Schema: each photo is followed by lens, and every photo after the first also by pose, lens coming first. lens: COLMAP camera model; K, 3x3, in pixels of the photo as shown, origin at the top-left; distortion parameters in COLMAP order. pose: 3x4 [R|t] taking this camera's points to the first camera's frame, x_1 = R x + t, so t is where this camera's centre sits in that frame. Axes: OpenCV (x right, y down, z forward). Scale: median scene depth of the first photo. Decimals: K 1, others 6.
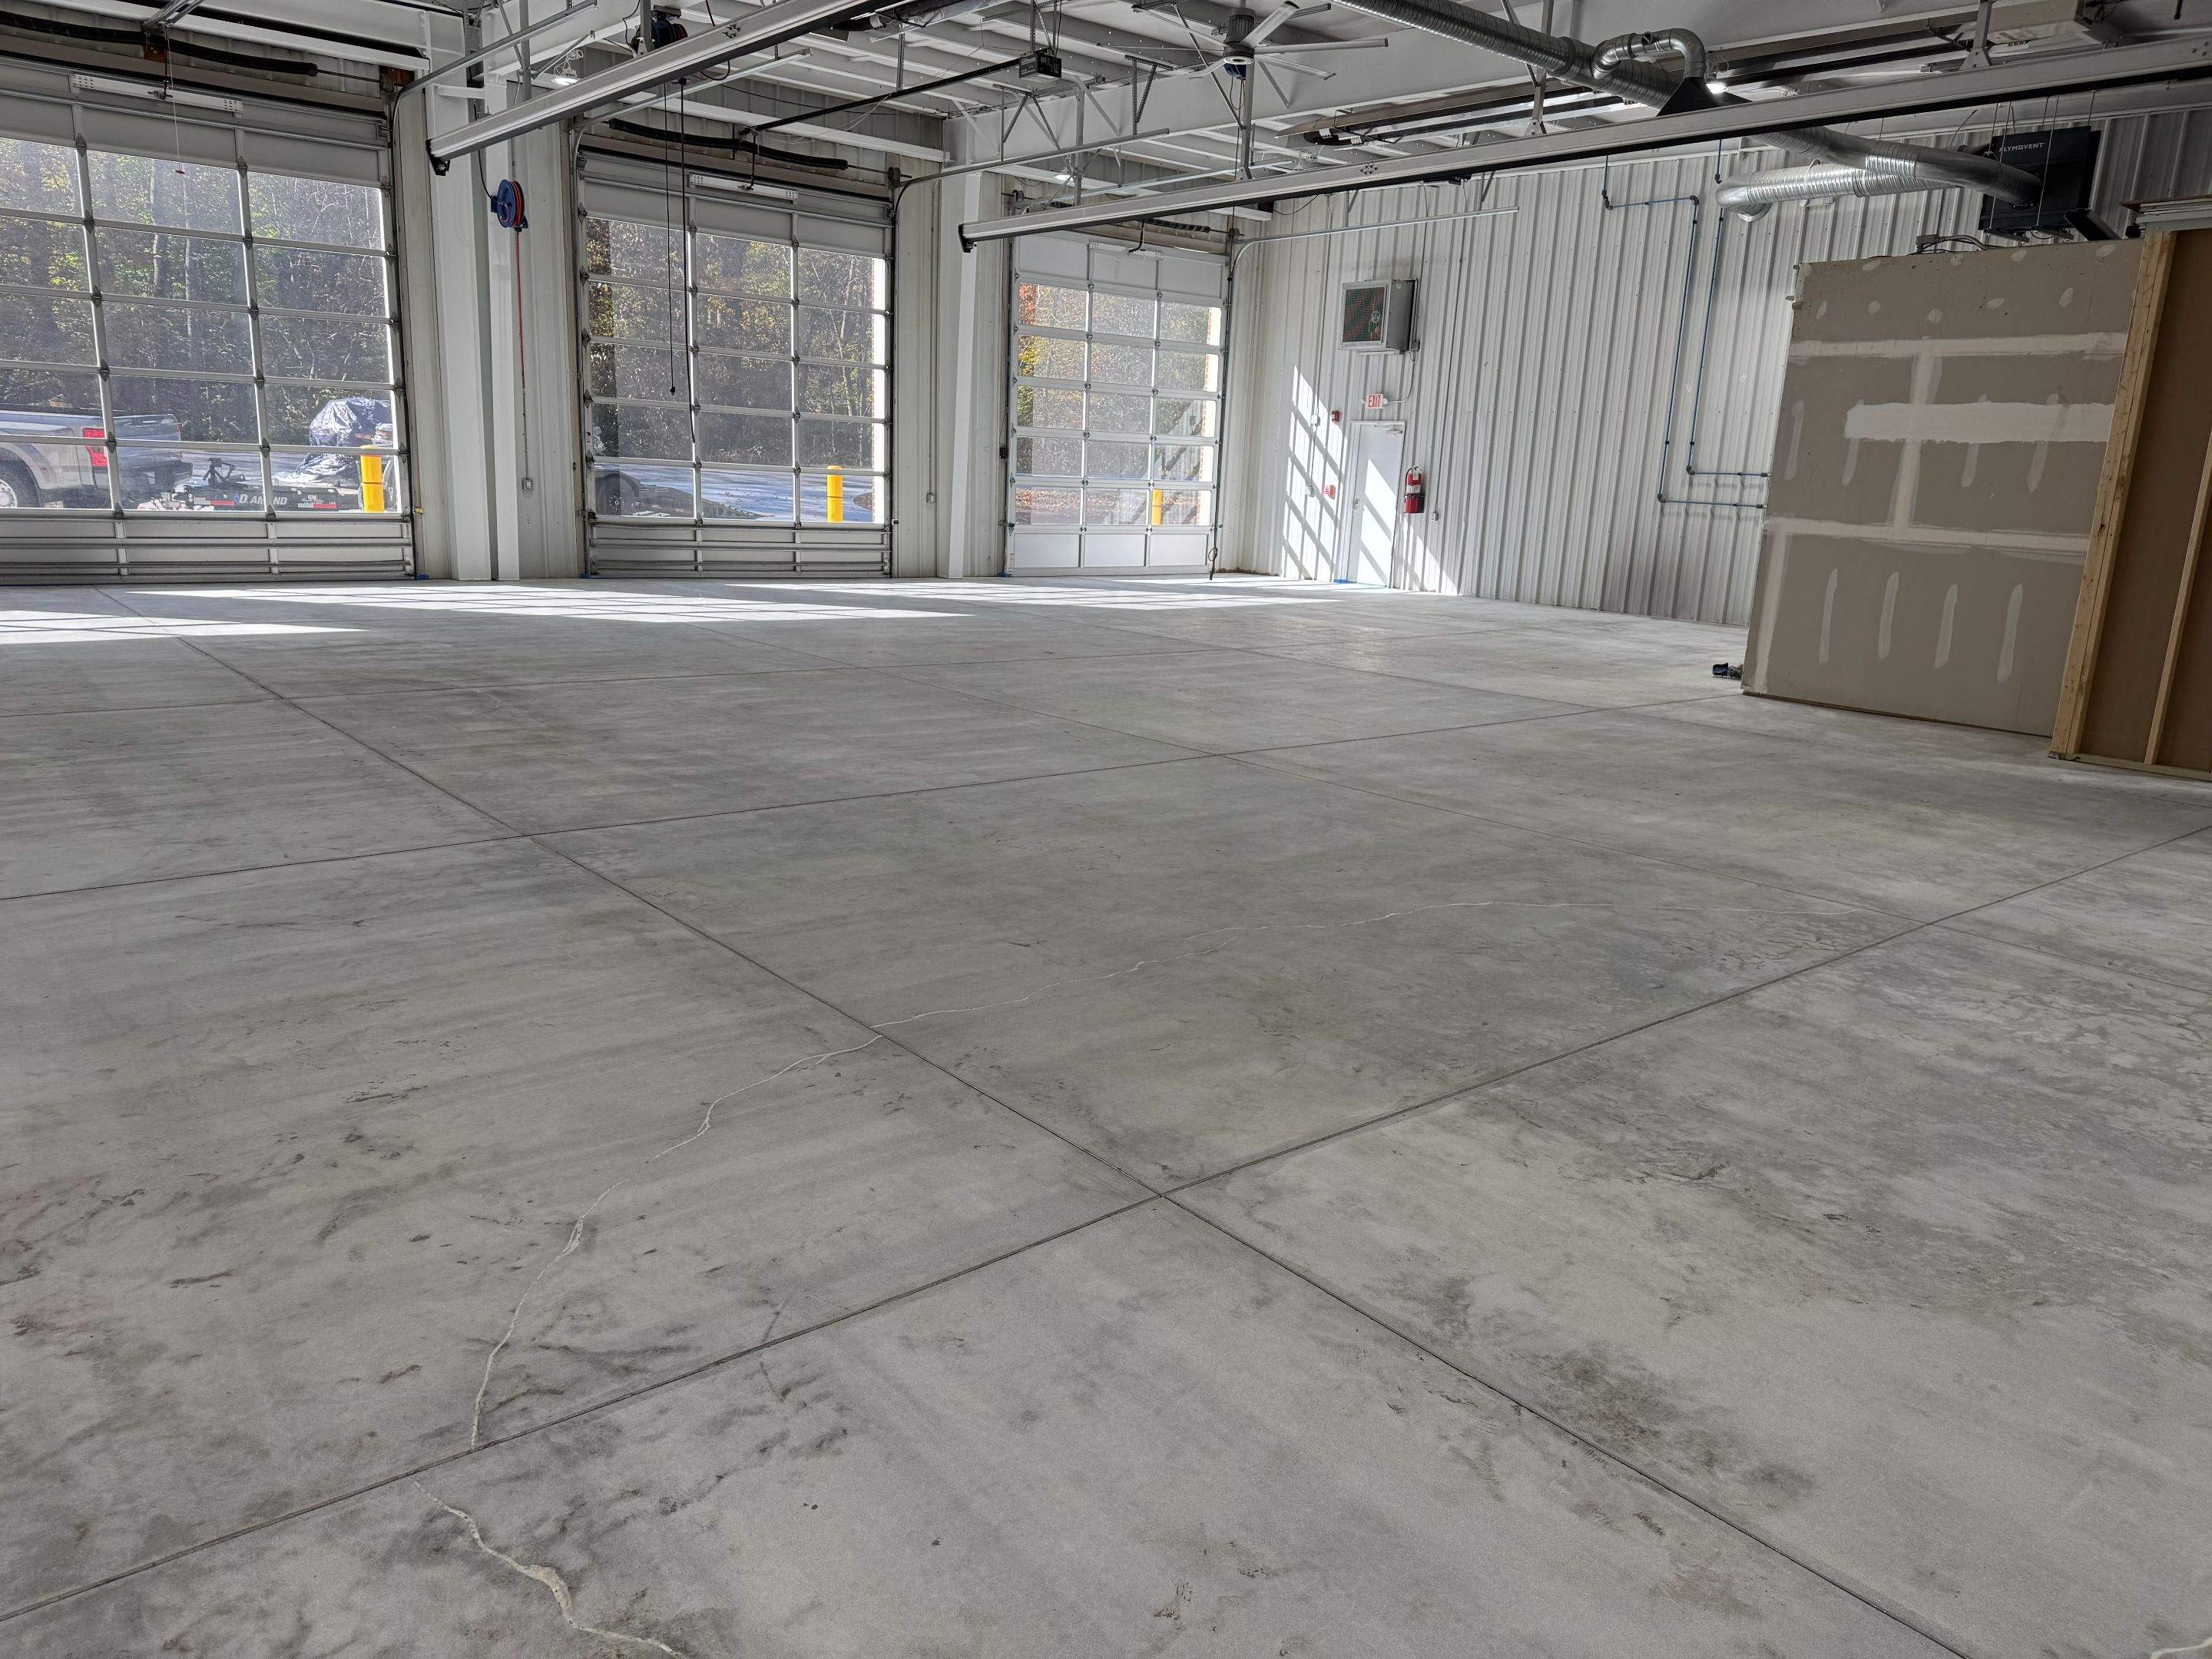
lens RADIAL K [[1546.6, 0, 1126.3], [0, 1546.6, 831.6], [0, 0, 1]] dist [0.072315, -0.089491]
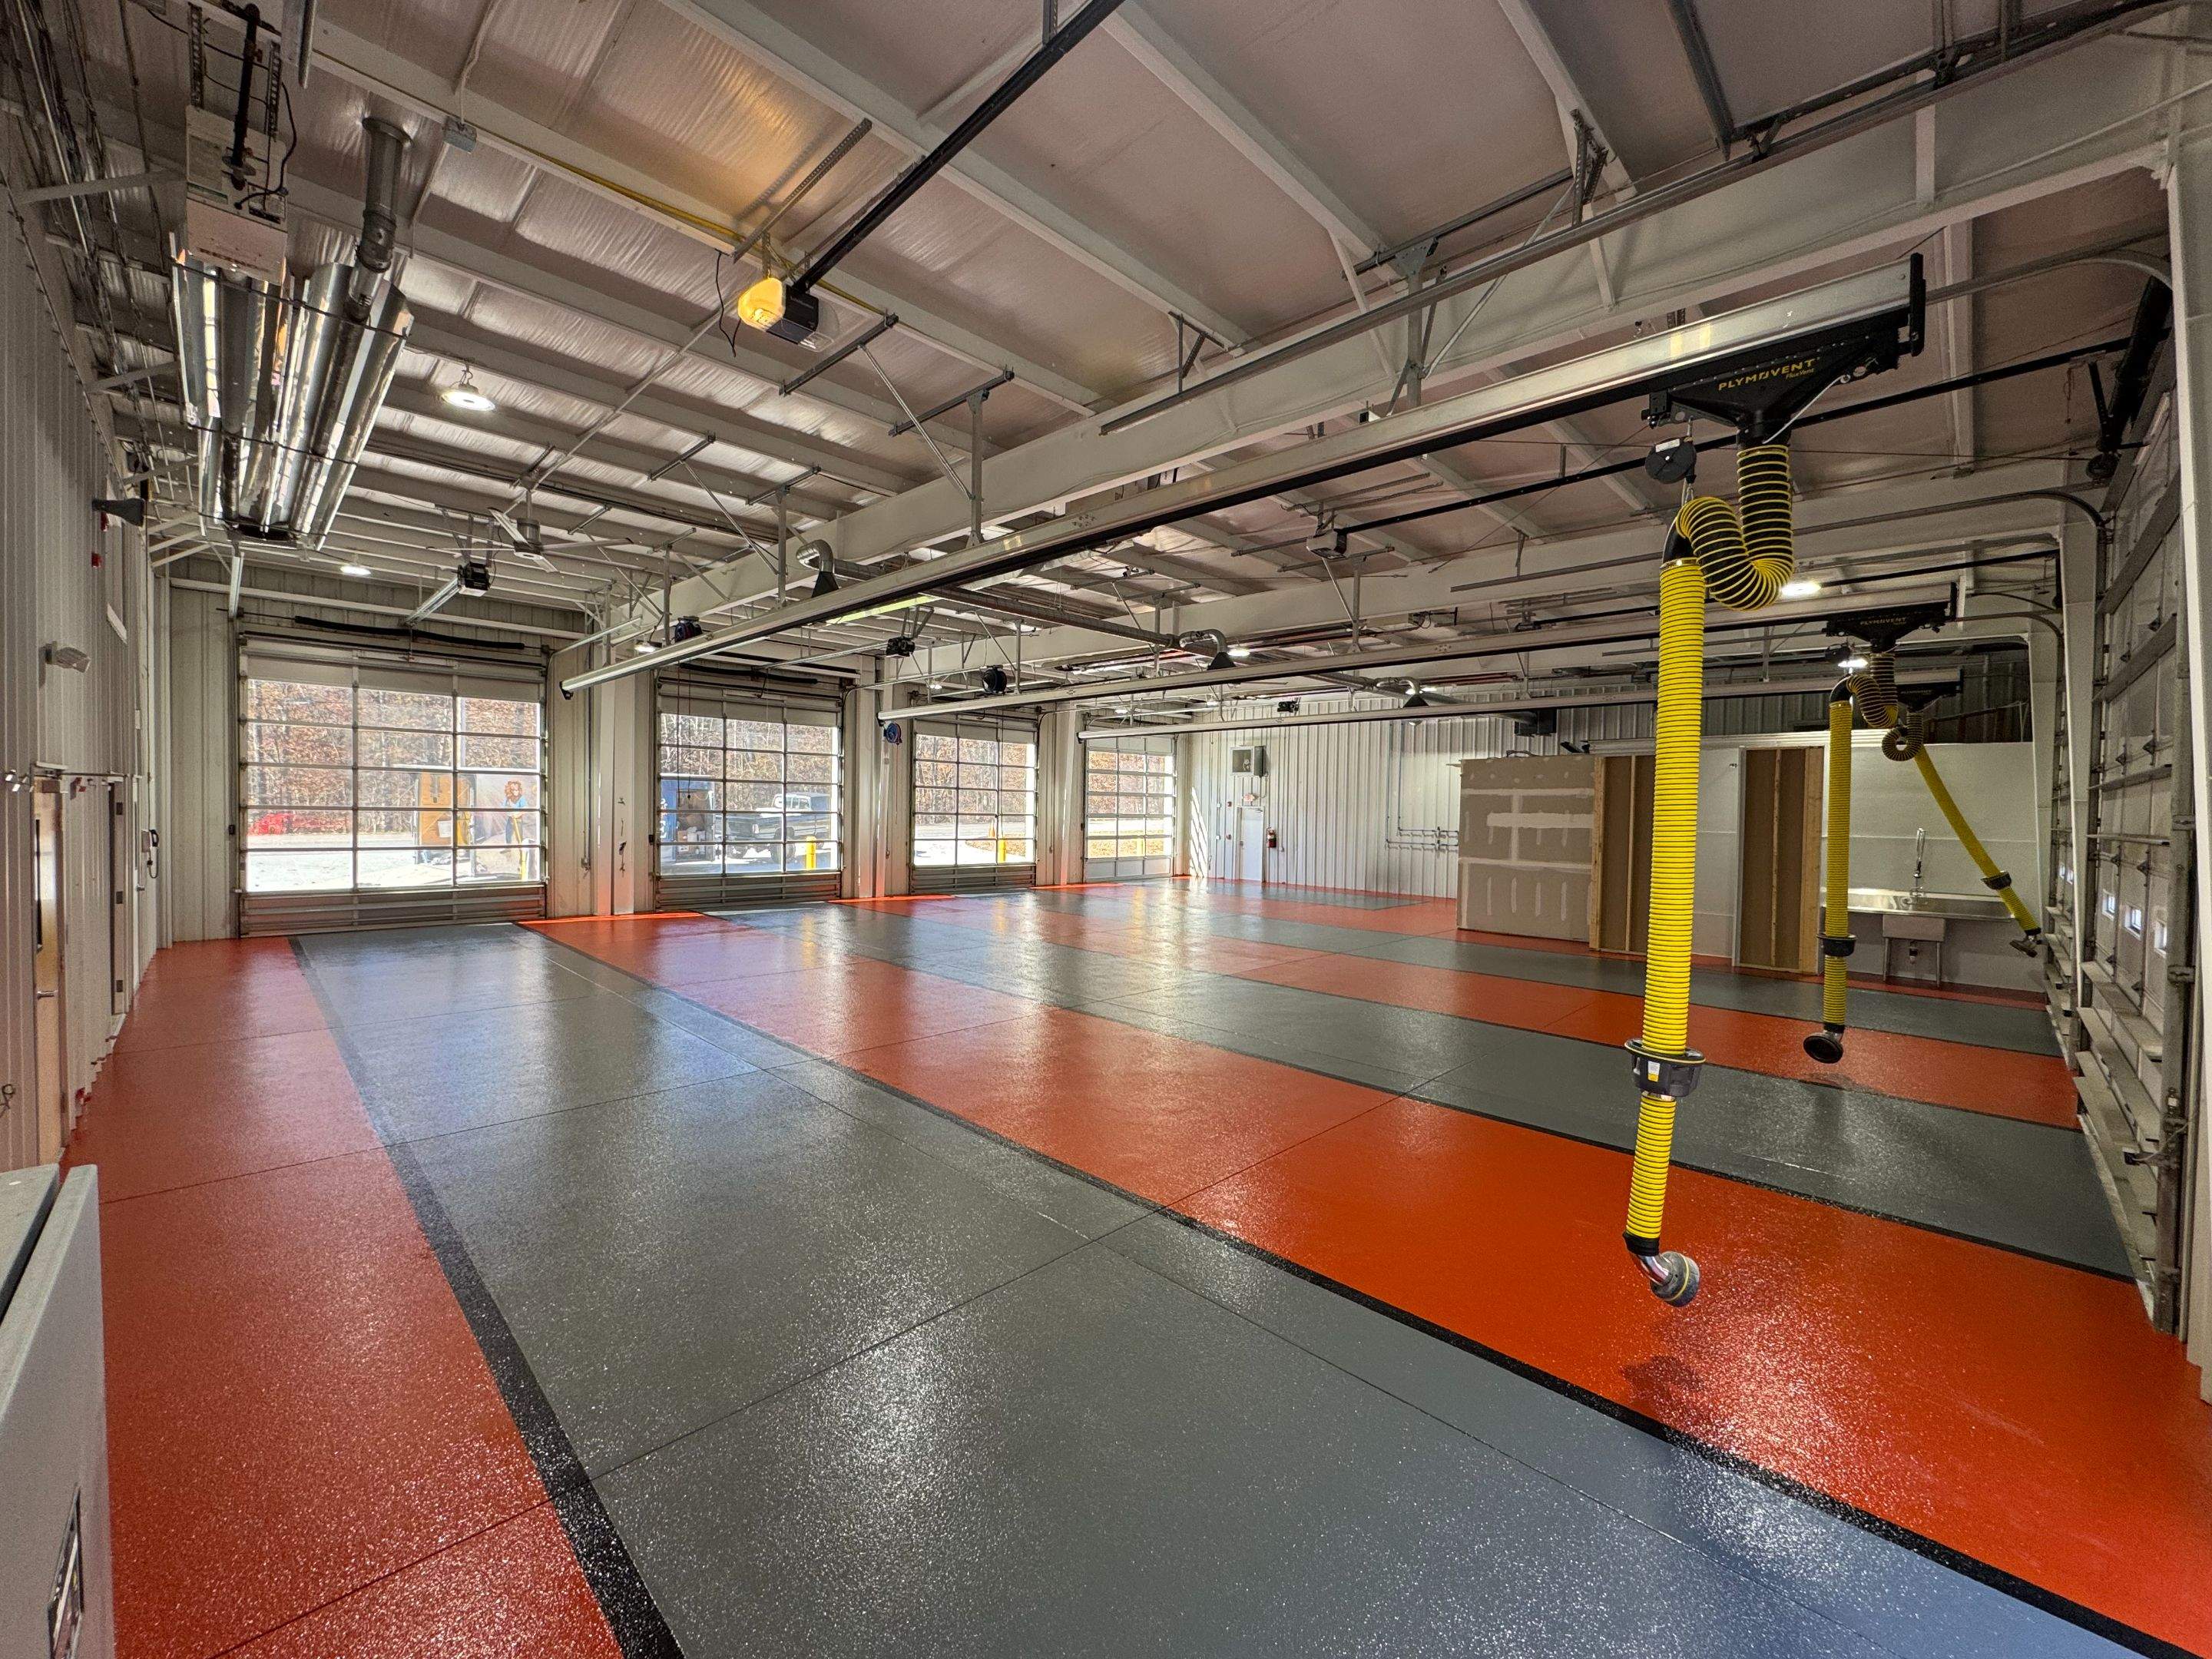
lens RADIAL K [[883.0, 0, 1106.5], [0, 883.0, 828.1], [0, 0, 1]] dist [-0.004230, 0.000182]
pose [[0.995760, -0.029146, 0.087250, -0.200906], [0.046543, 0.977745, -0.204567, 0.009633], [-0.079346, 0.207761, 0.974956, -0.242549]]
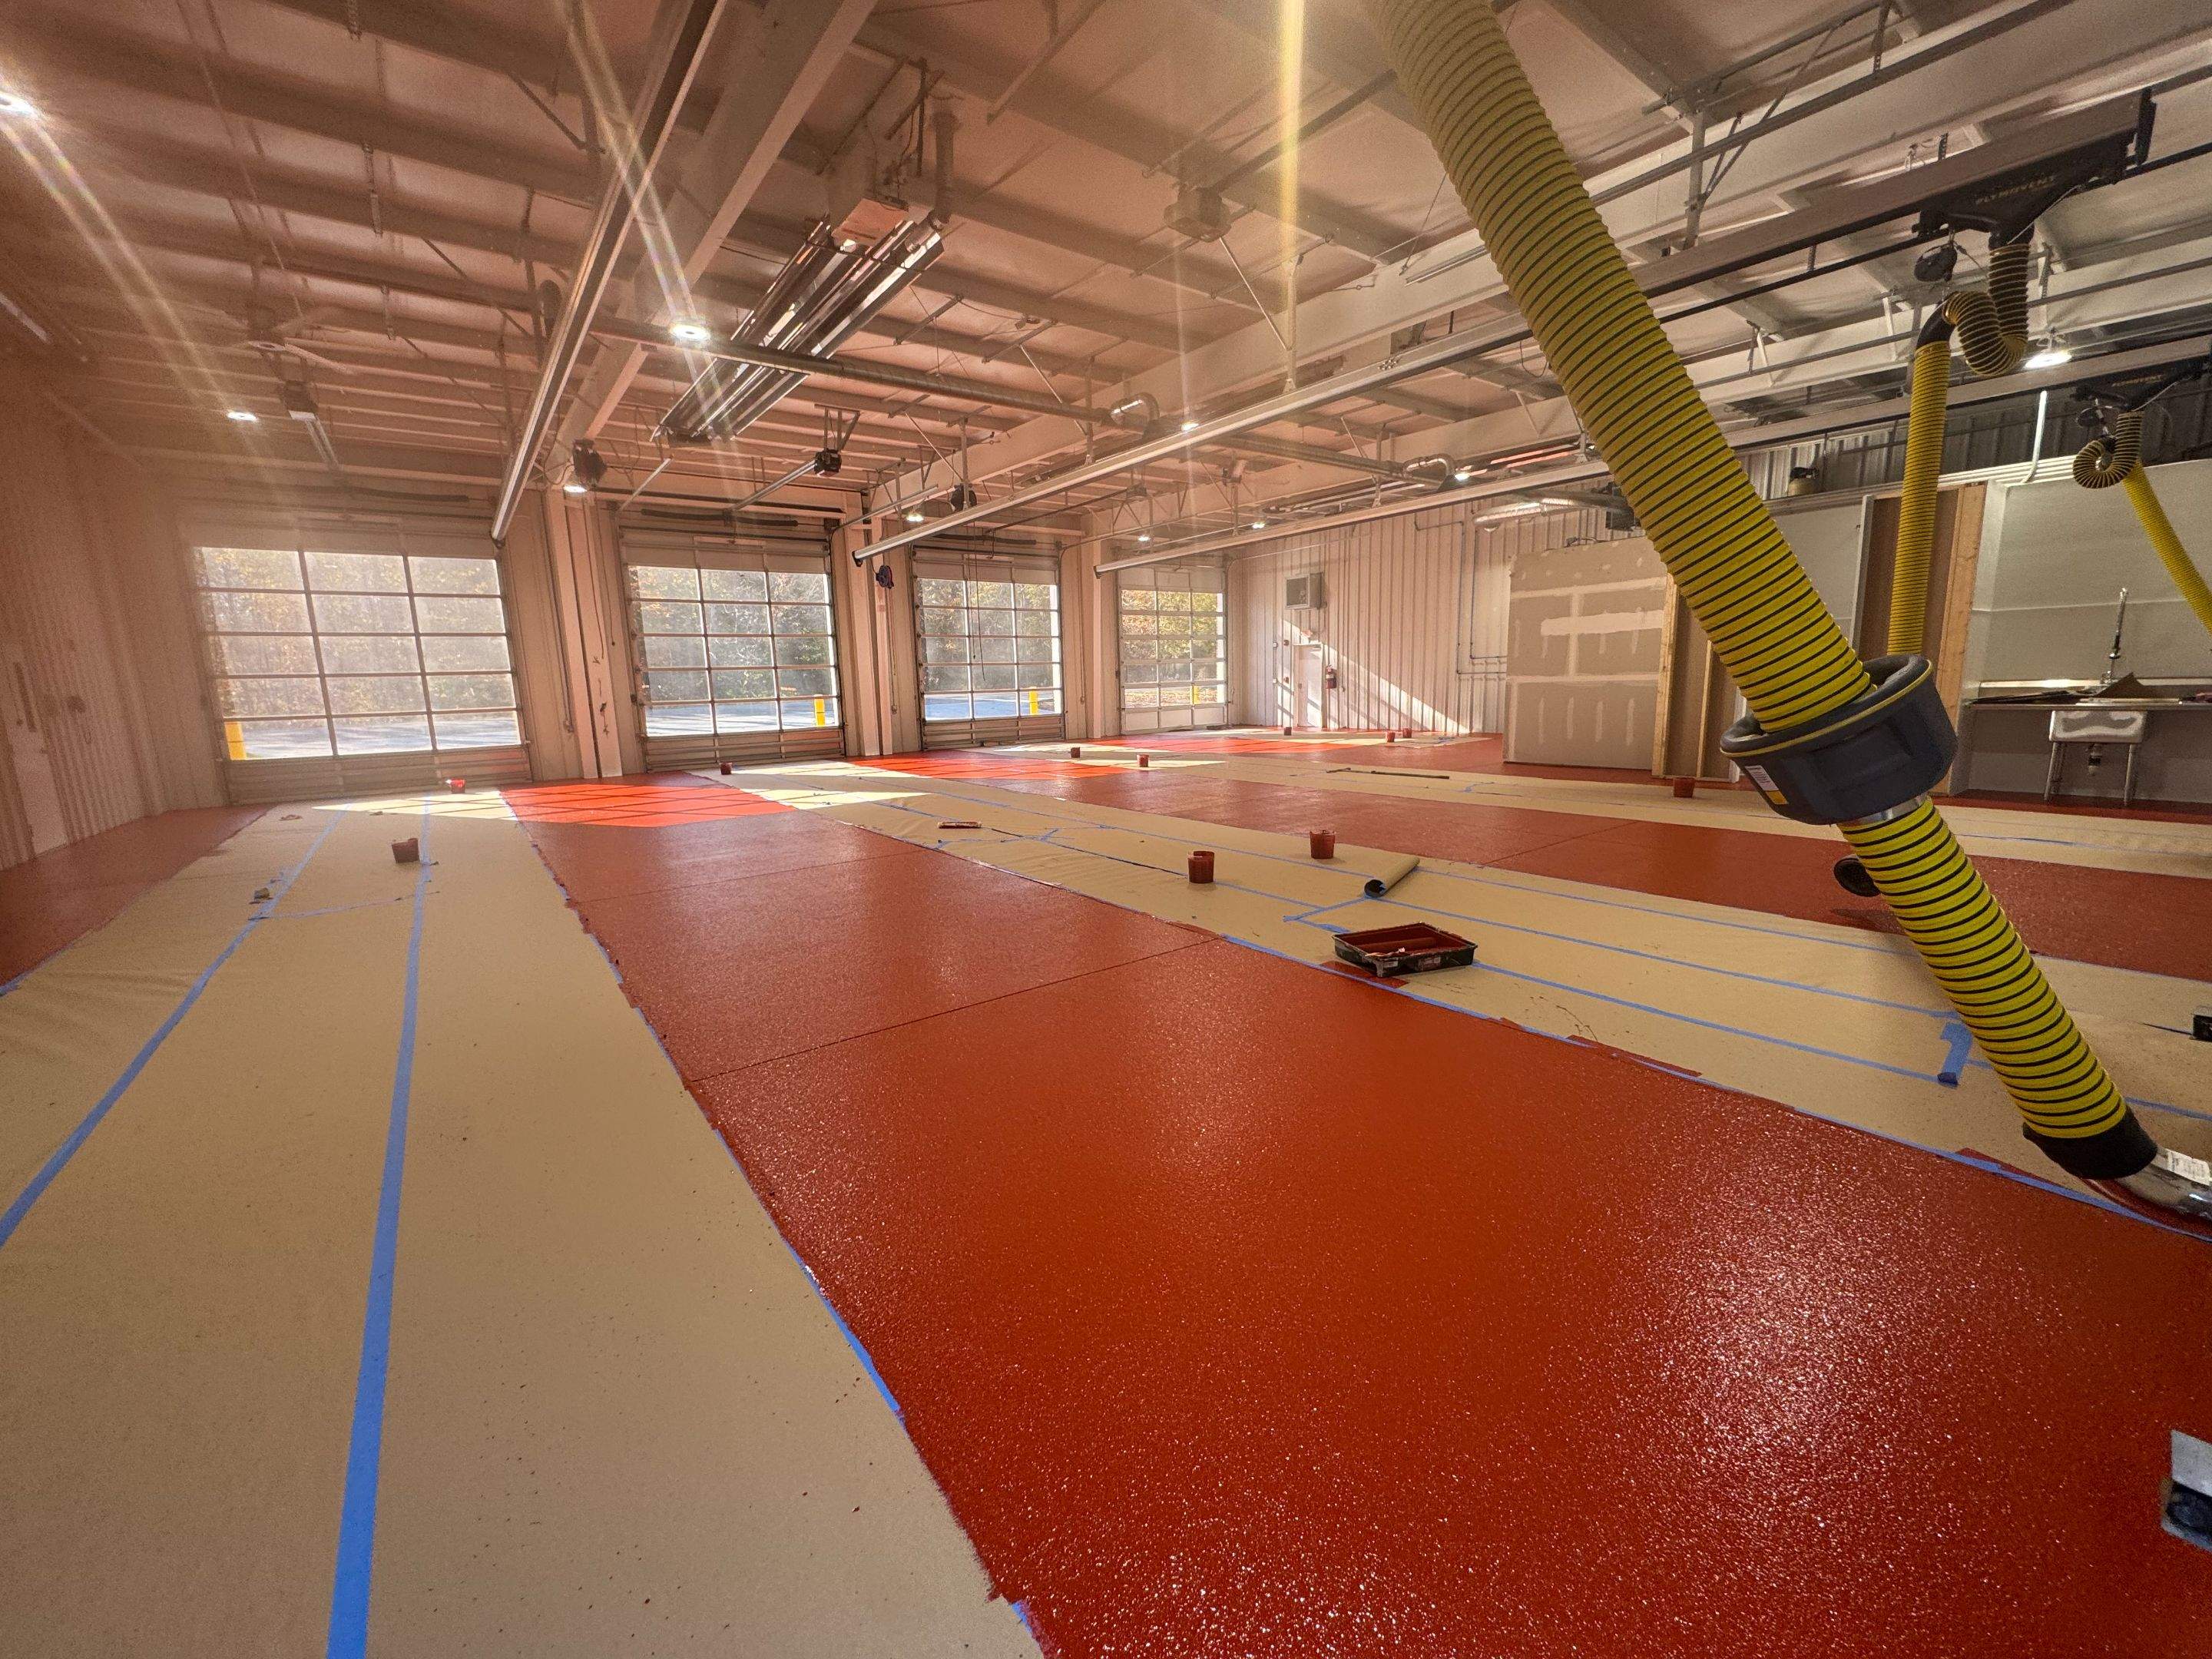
lens RADIAL K [[883.0, 0, 1107.0], [0, 883.0, 832.9], [0, 0, 1]] dist [-0.004230, 0.000182]
pose [[0.995450, -0.063698, -0.070865, -0.034319], [0.059263, 0.996252, -0.063009, 0.035264], [0.074613, 0.058522, 0.995494, -0.137937]]
